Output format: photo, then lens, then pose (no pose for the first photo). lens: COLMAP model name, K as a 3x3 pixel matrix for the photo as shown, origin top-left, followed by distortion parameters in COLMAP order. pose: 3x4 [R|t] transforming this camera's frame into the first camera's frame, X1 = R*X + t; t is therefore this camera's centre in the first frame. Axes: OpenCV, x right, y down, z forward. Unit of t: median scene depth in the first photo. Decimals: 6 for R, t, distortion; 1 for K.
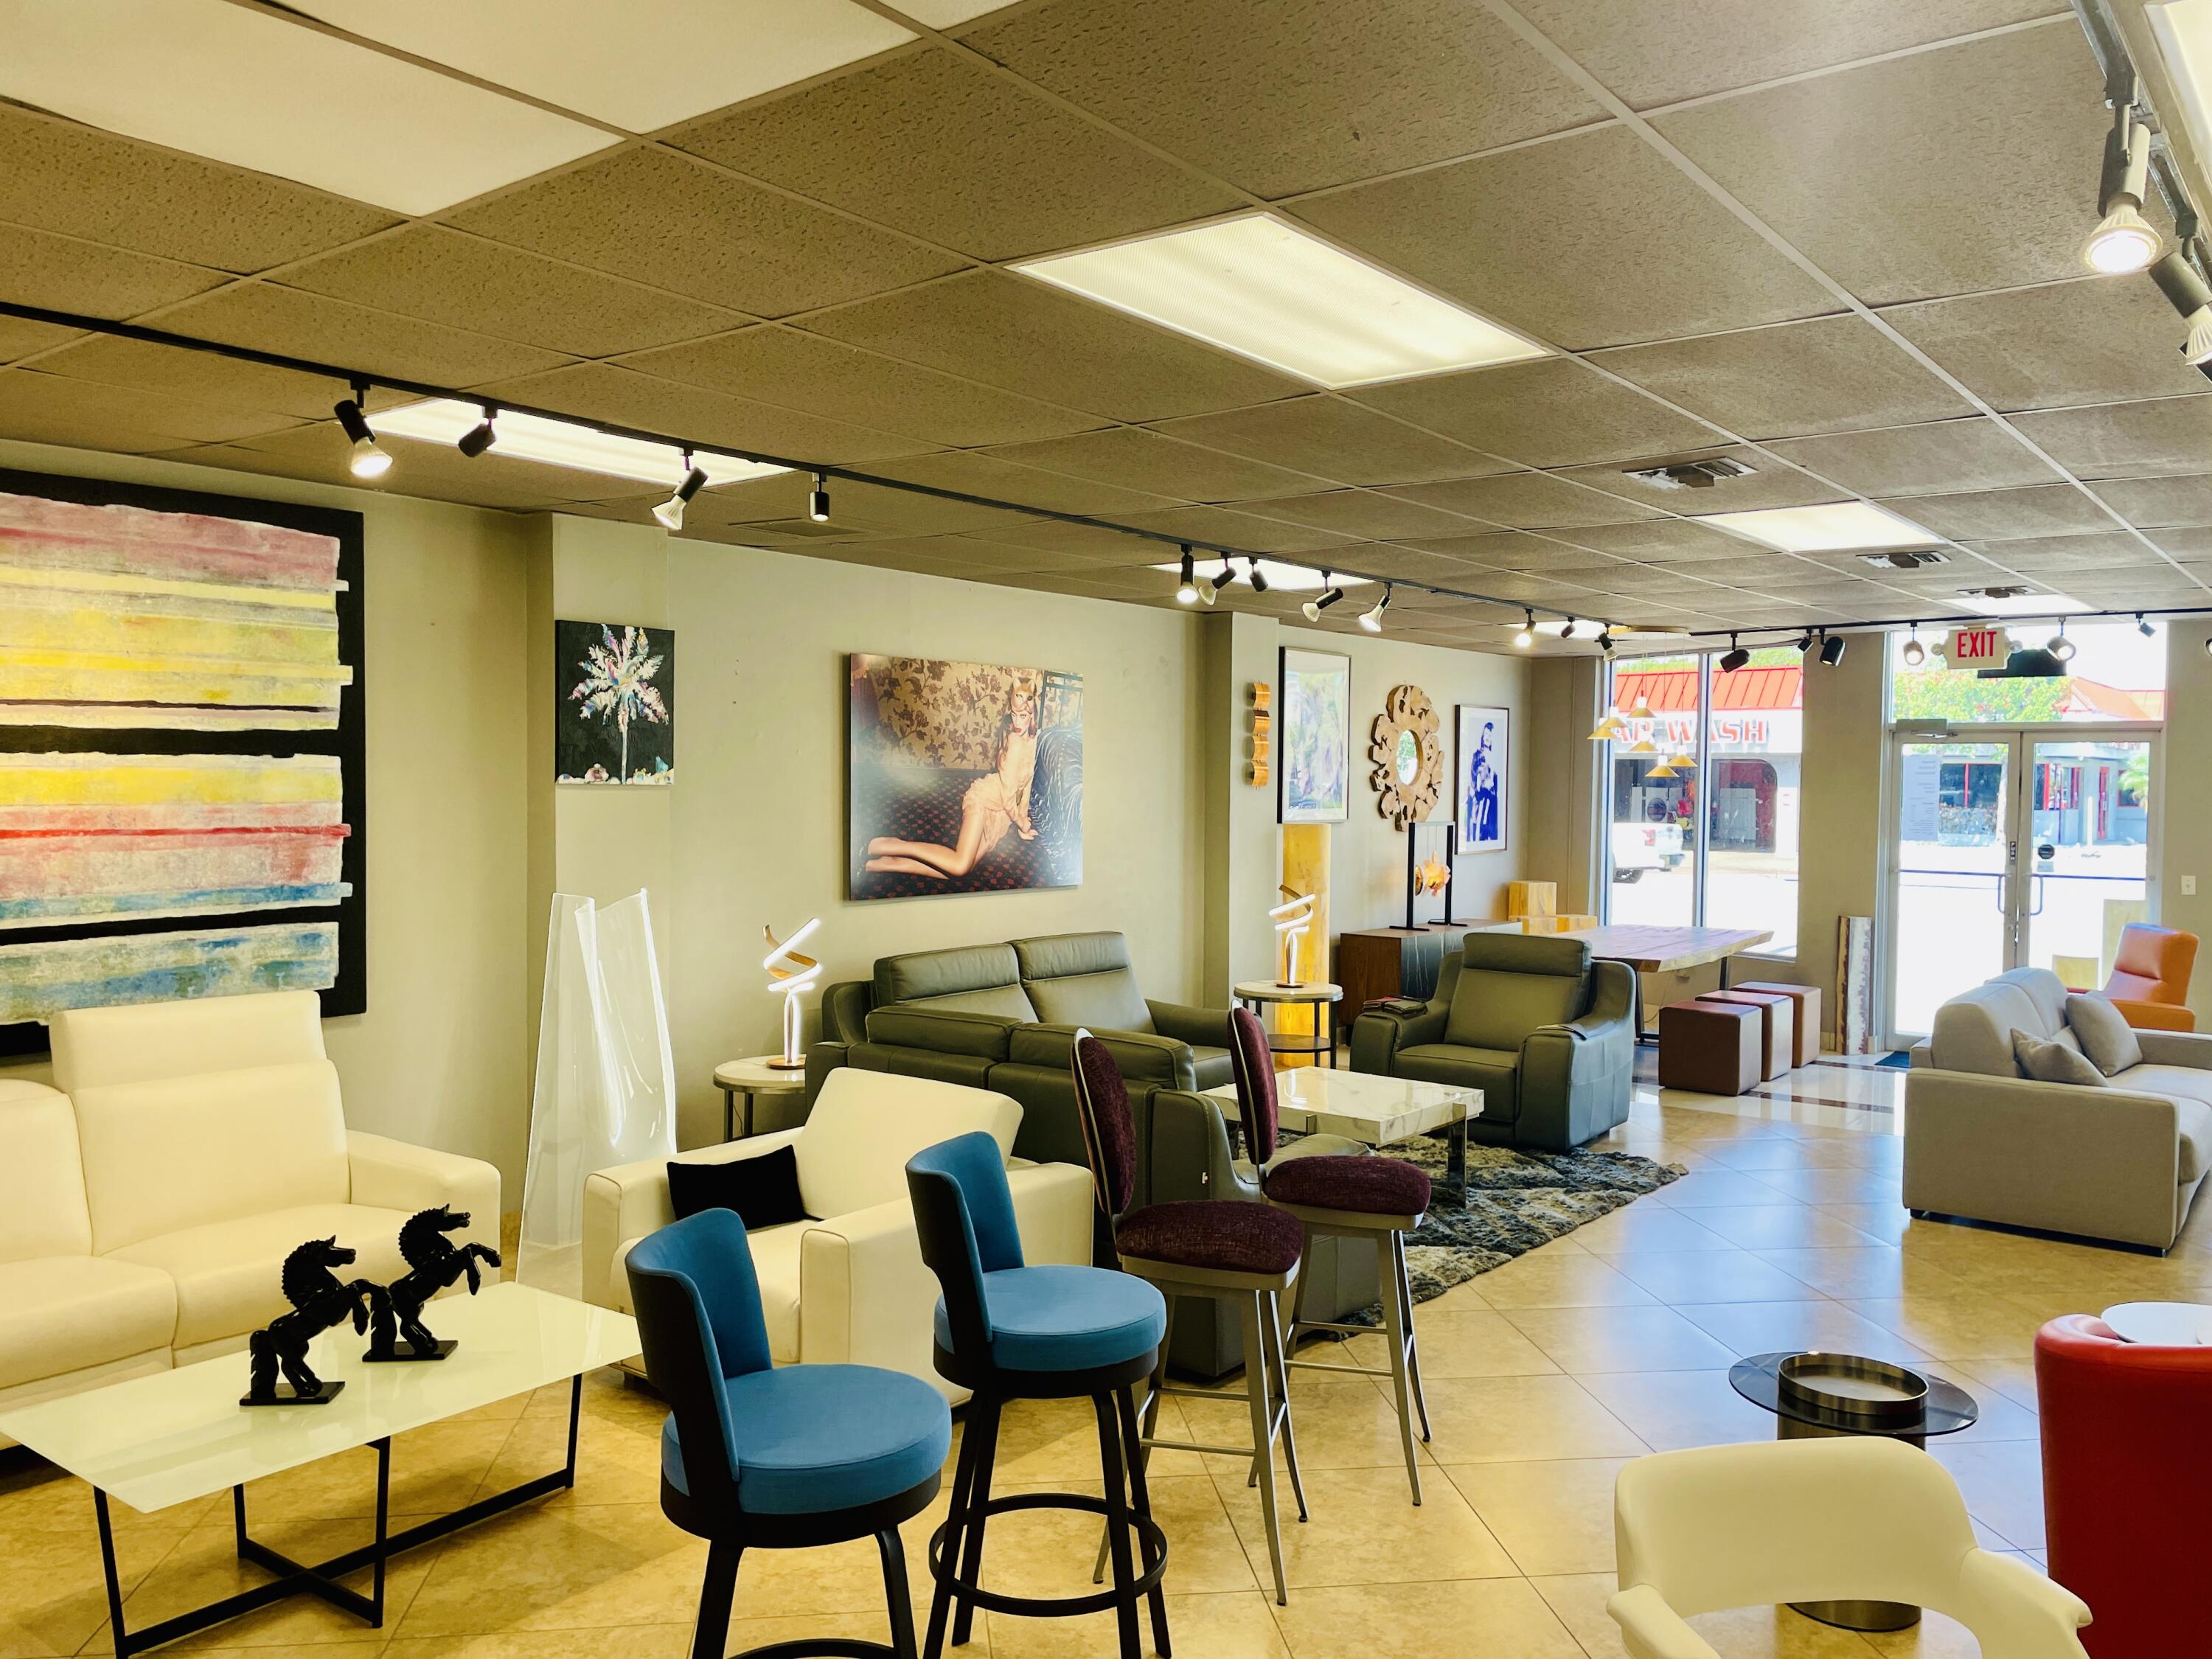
lens RADIAL K [[1679.0, 0, 1142.7], [0, 1679.0, 838.2], [0, 0, 1]] dist [0.090605, -0.114822]
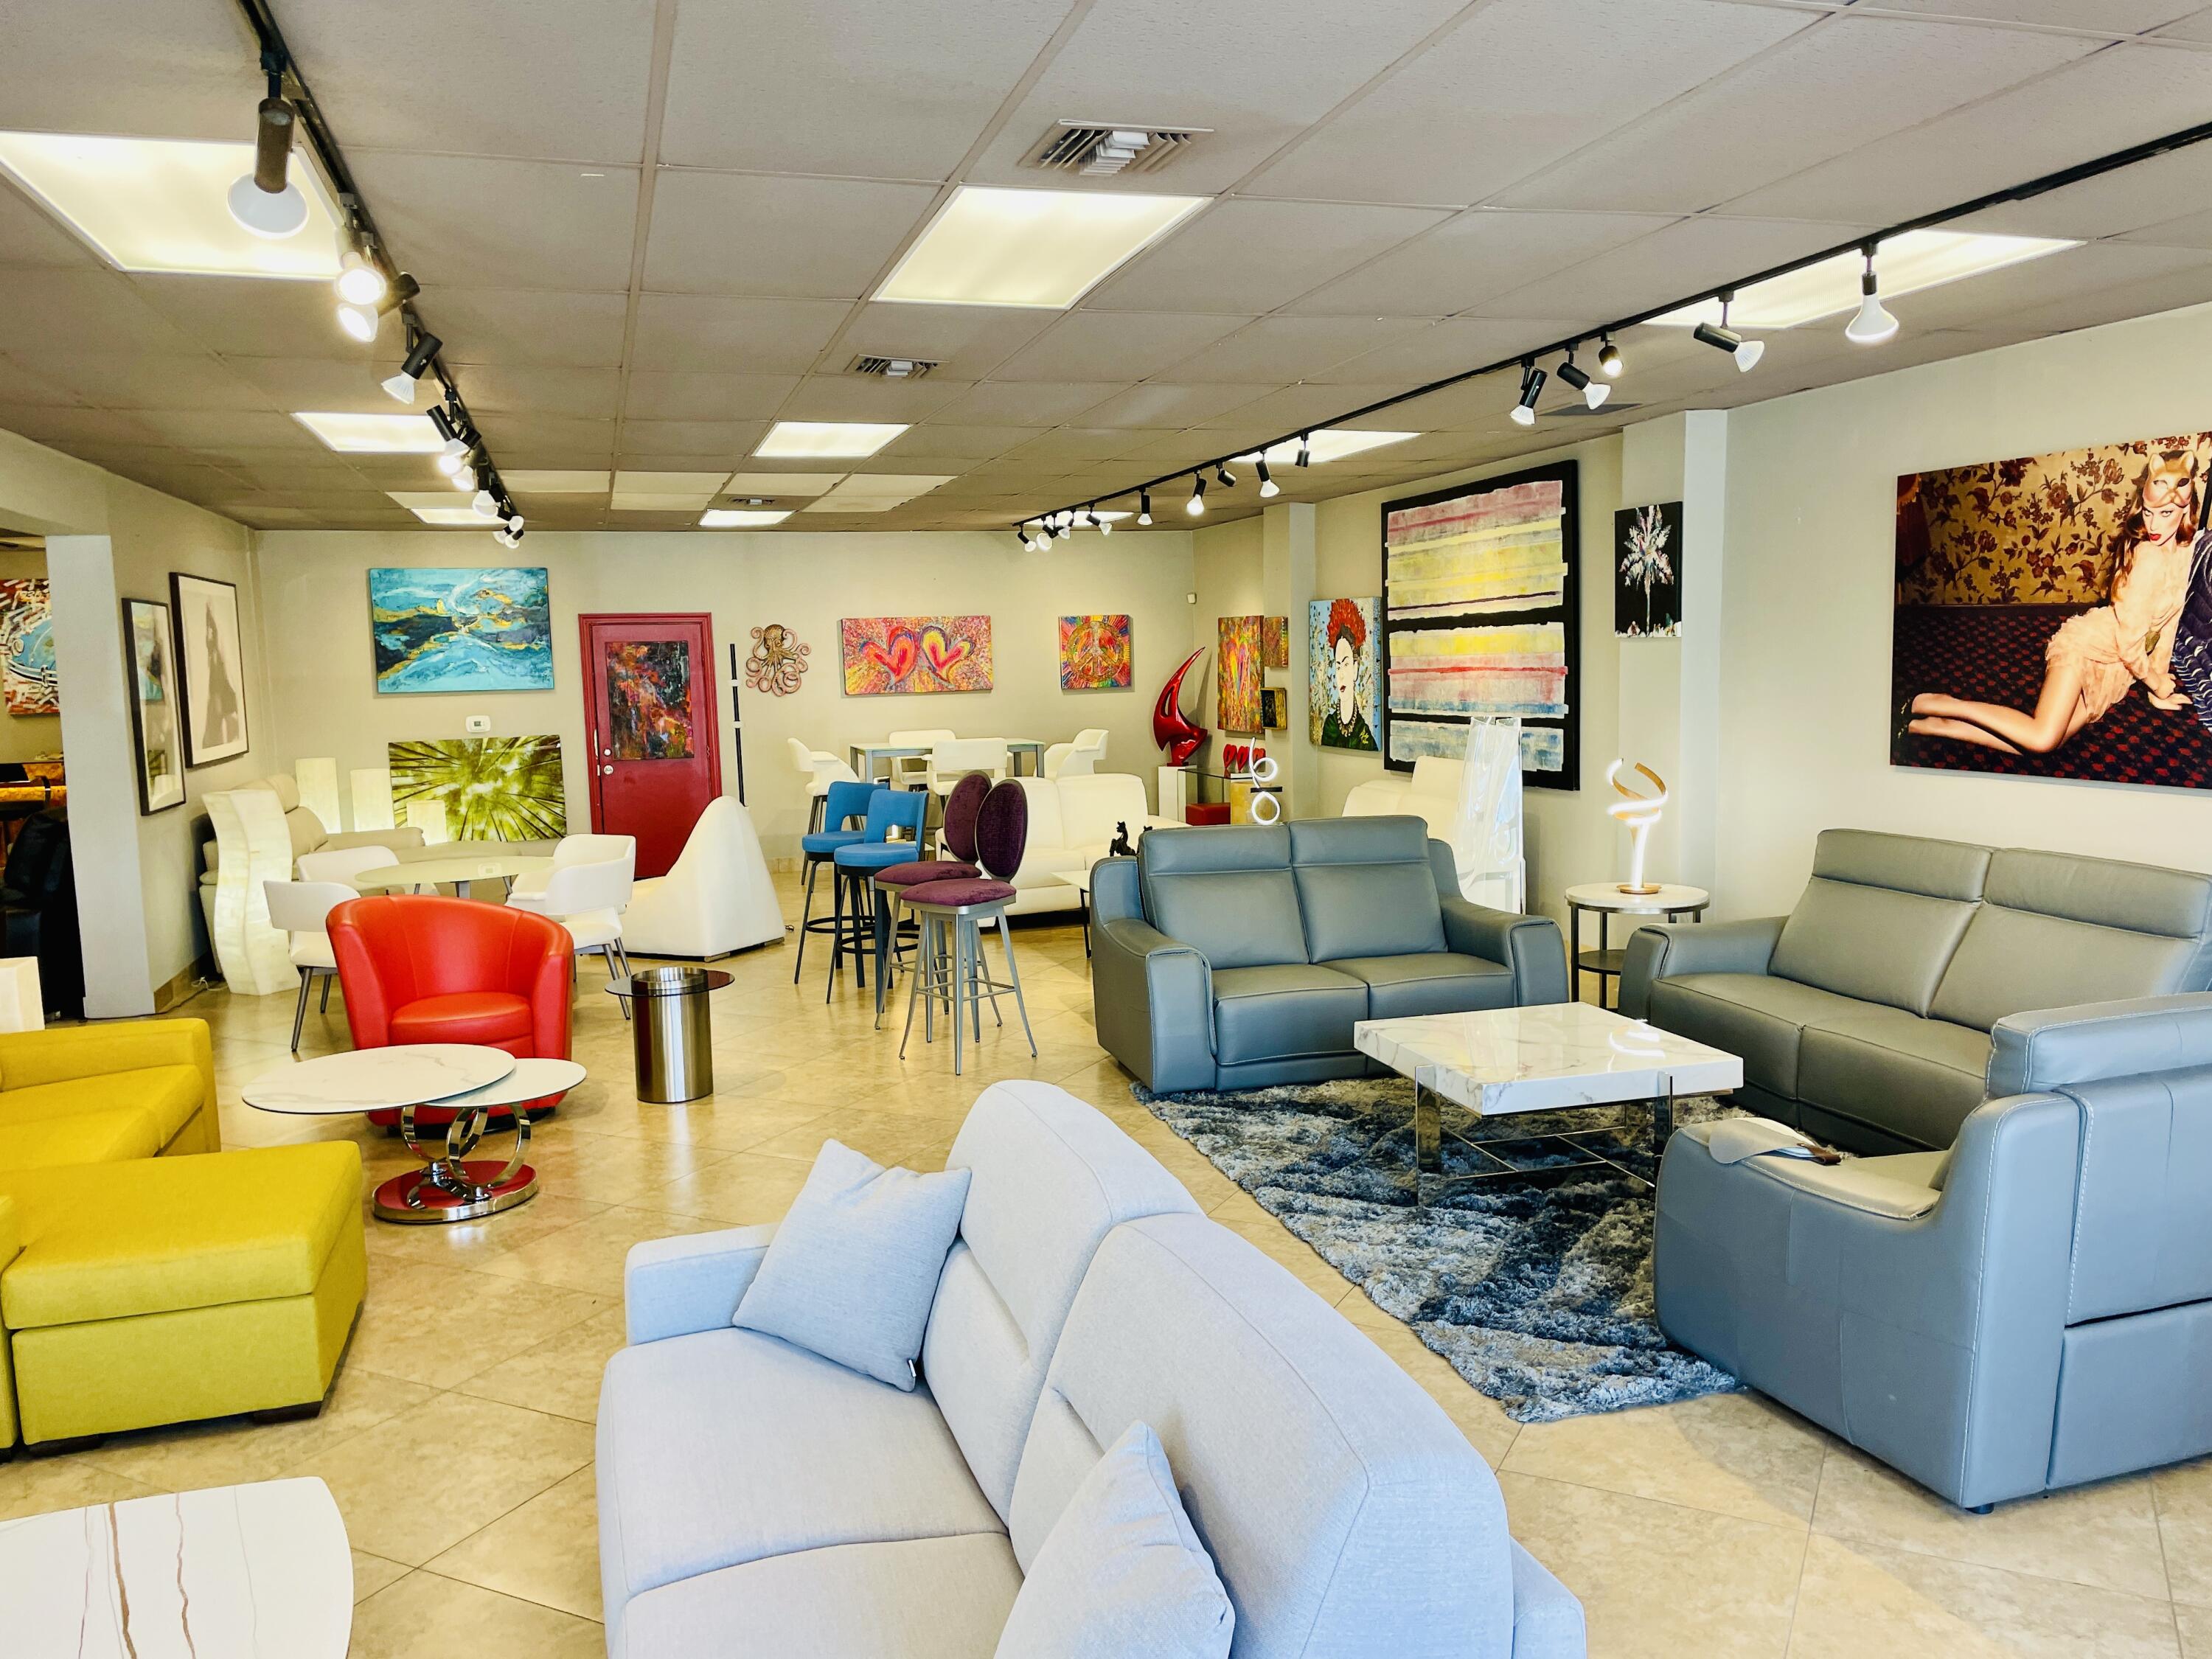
lens RADIAL K [[1679.0, 0, 1119.0], [0, 1679.0, 835.2], [0, 0, 1]] dist [0.090605, -0.114822]
pose [[-0.580154, 0.092150, -0.809277, 0.894707], [-0.011863, 0.992518, 0.121519, -0.033255], [0.814420, 0.080100, -0.574721, 1.369198]]
